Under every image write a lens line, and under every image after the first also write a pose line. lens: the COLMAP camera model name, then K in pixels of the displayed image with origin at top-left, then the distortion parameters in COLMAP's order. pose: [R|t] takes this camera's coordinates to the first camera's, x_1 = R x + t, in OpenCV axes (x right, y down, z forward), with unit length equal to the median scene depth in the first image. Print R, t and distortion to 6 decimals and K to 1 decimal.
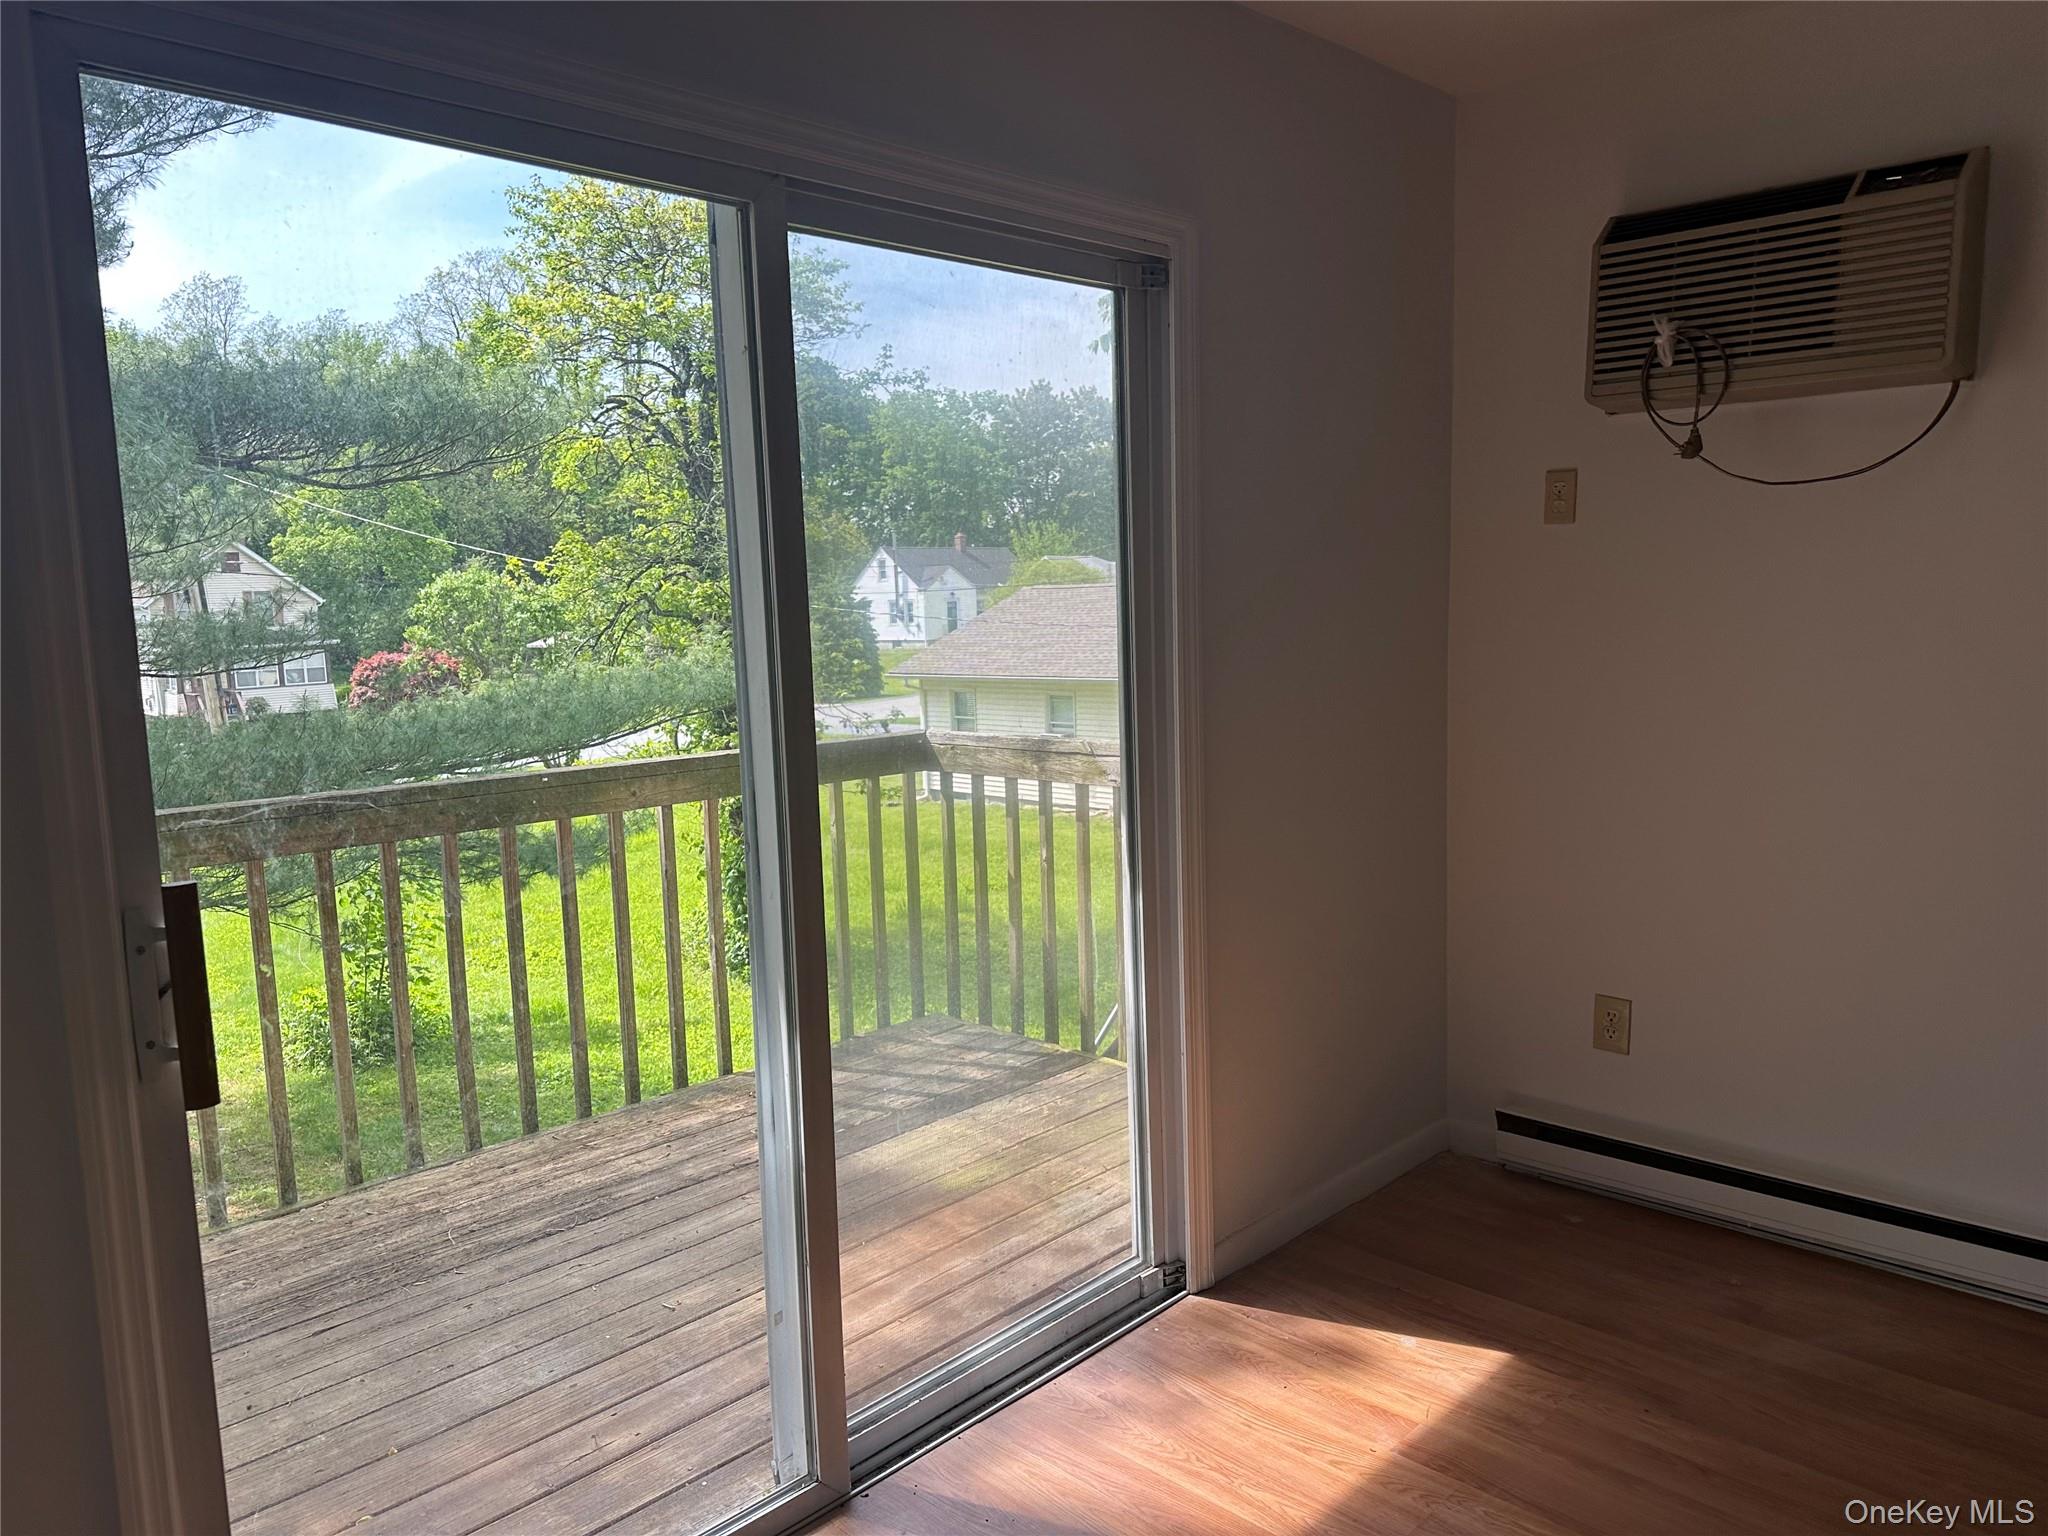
lens RADIAL K [[1431.1, 0, 1031.5], [0, 1431.1, 782.2], [0, 0, 1]] dist [0.130209, -0.236636]
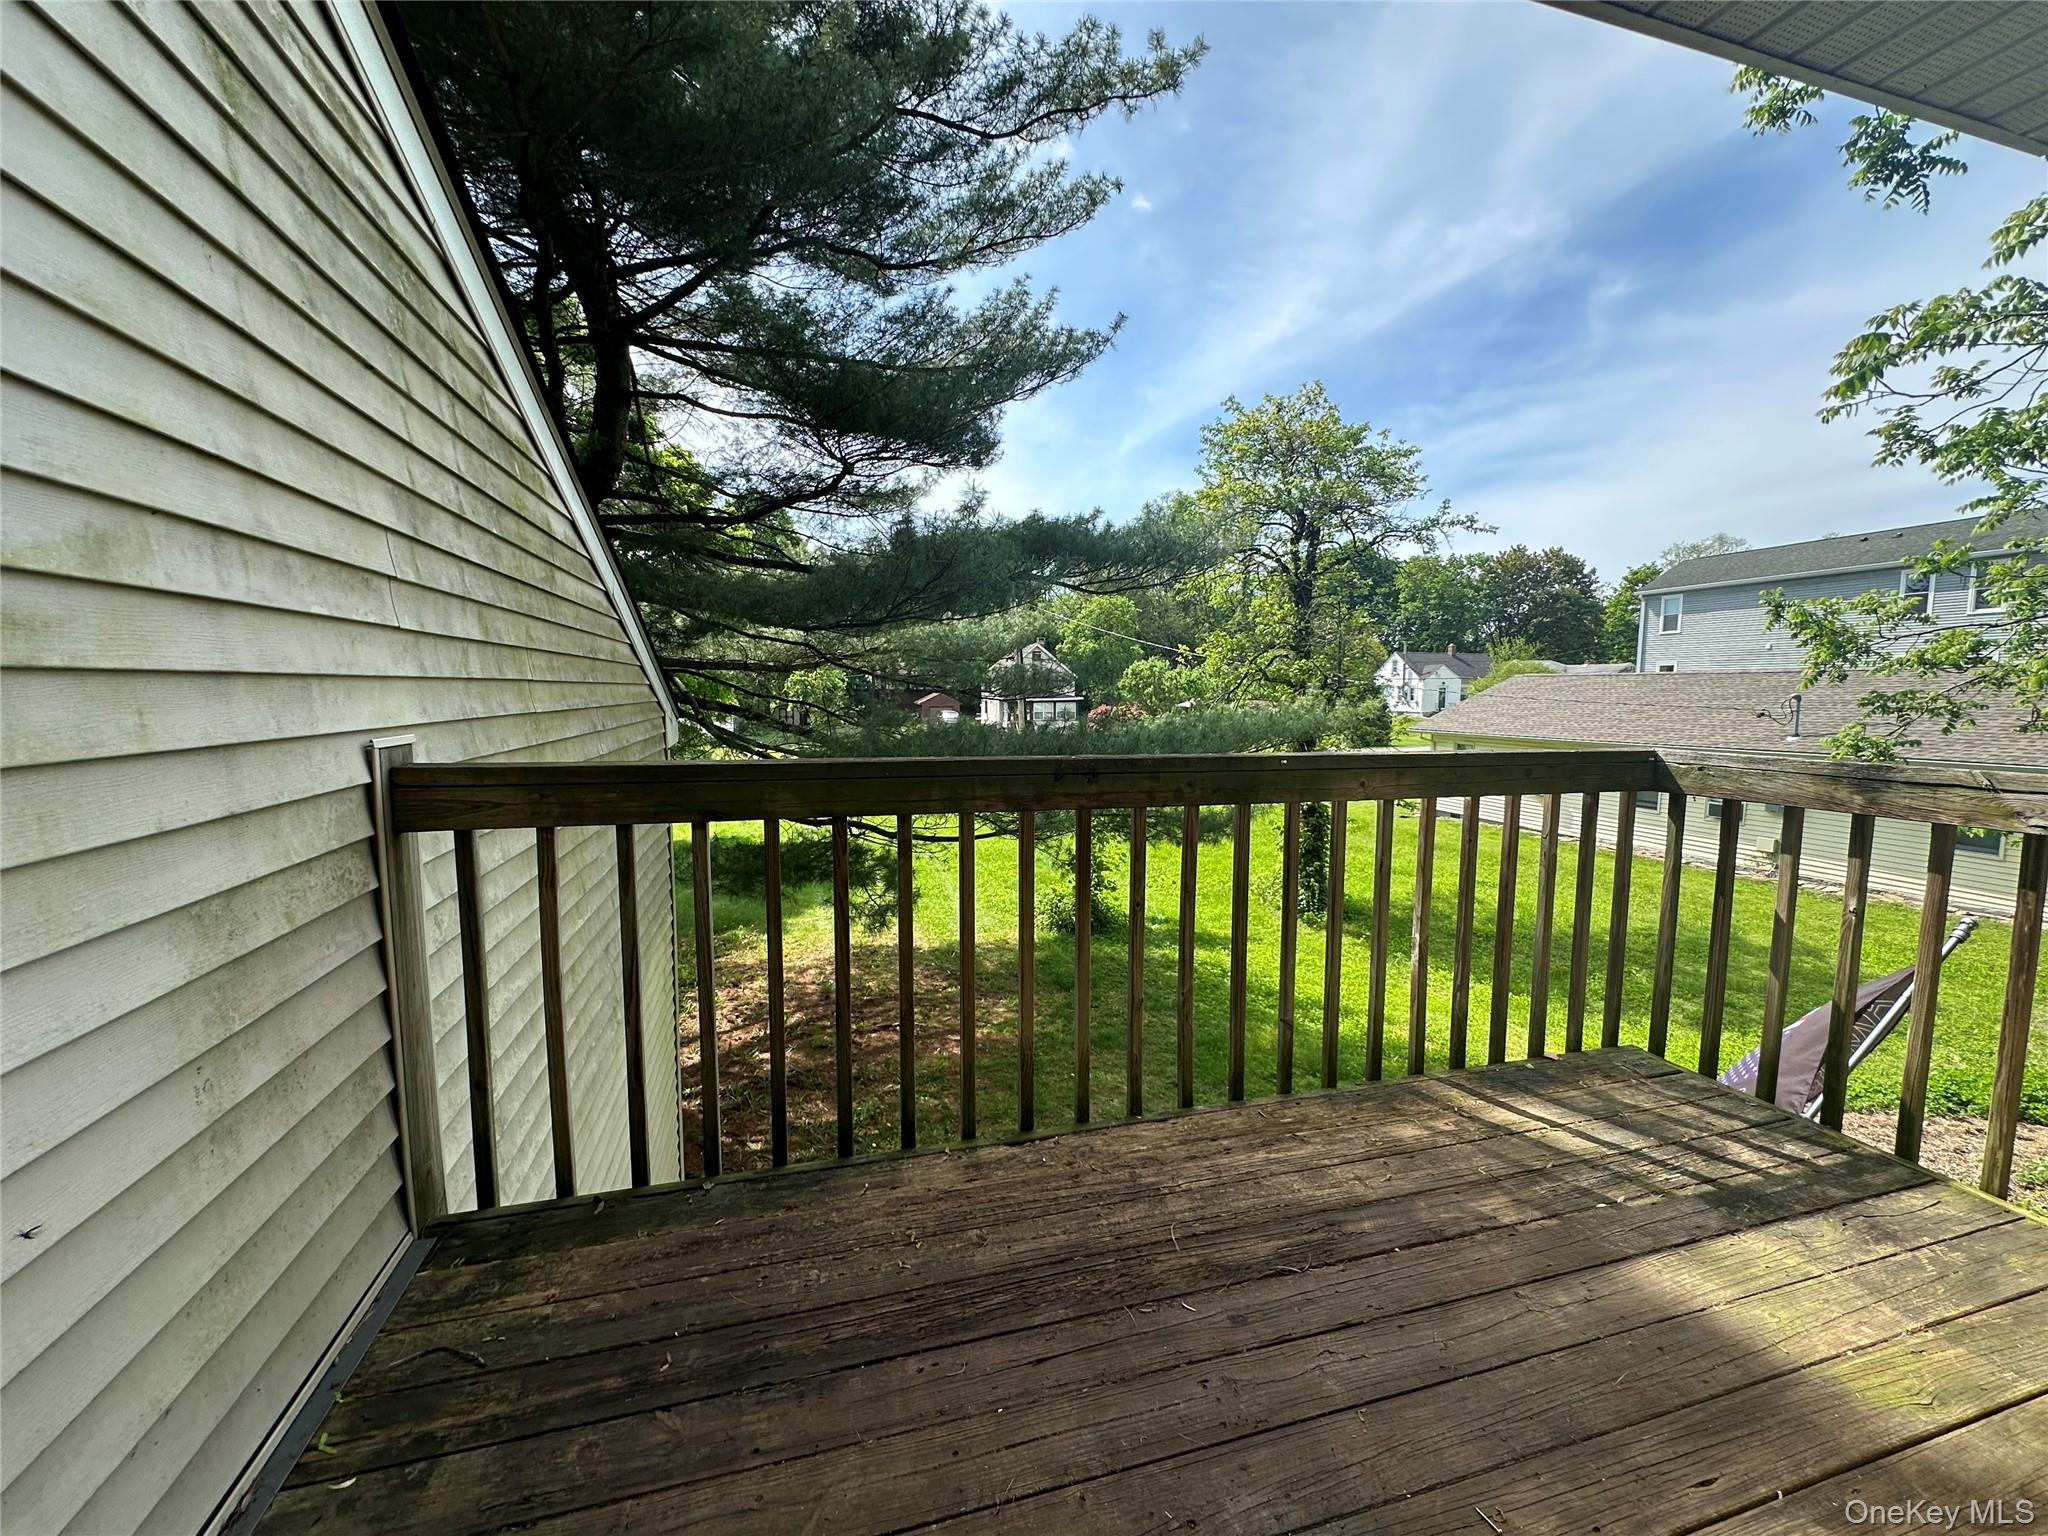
lens RADIAL K [[817.2, 0, 1022.7], [0, 817.2, 767.3], [0, 0, 1]] dist [-0.001870, 0.000635]
pose [[0.869929, 0.080734, -0.486524, -0.049083], [-0.093287, 0.995638, -0.001585, 0.004501], [0.484274, 0.046765, 0.873666, 0.093470]]
